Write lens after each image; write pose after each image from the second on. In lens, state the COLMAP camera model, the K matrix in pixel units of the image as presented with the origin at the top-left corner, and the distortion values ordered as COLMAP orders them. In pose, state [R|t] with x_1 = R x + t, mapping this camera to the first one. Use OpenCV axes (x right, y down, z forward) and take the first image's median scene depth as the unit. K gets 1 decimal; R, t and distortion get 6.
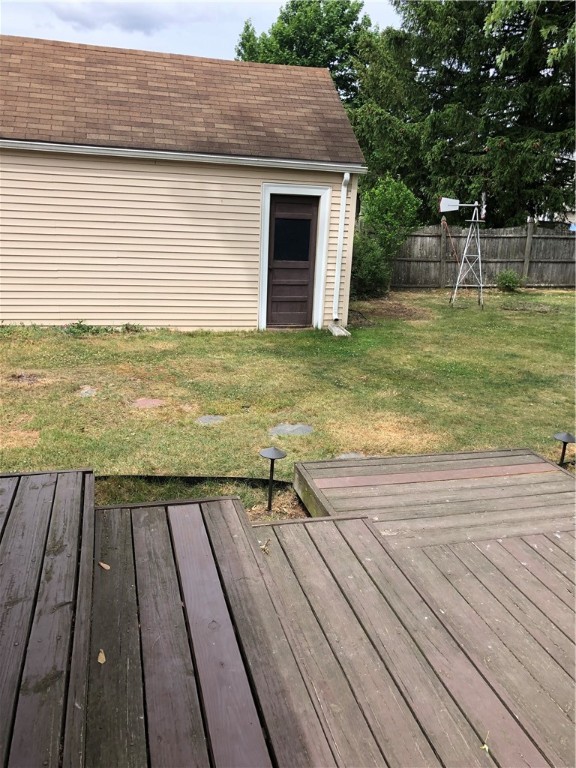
lens RADIAL K [[635.1, 0, 288.0], [0, 635.1, 384.0], [0, 0, 1]] dist [0.015145, 0.000241]
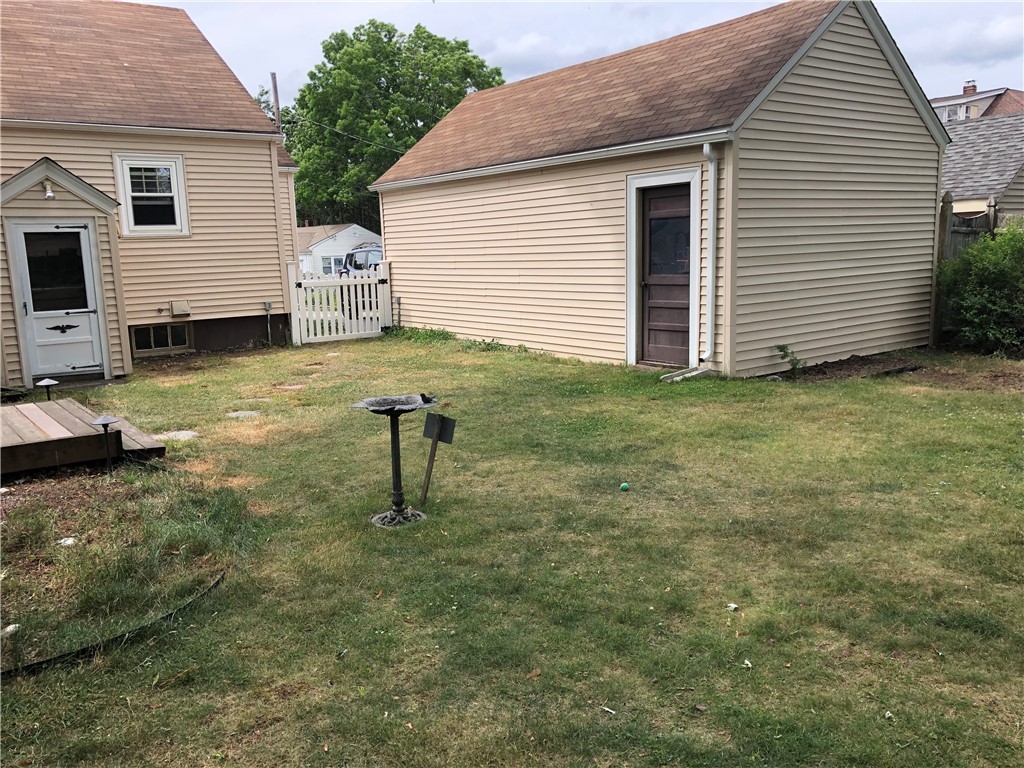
lens RADIAL K [[846.7, 0, 512.0], [0, 846.7, 384.0], [0, 0, 1]] dist [0.015145, 0.000241]
pose [[0.366163, 0.089259, -0.926260, 0.855693], [-0.206429, 0.978380, 0.012678, -0.048594], [0.907365, 0.186564, 0.376673, 0.505840]]
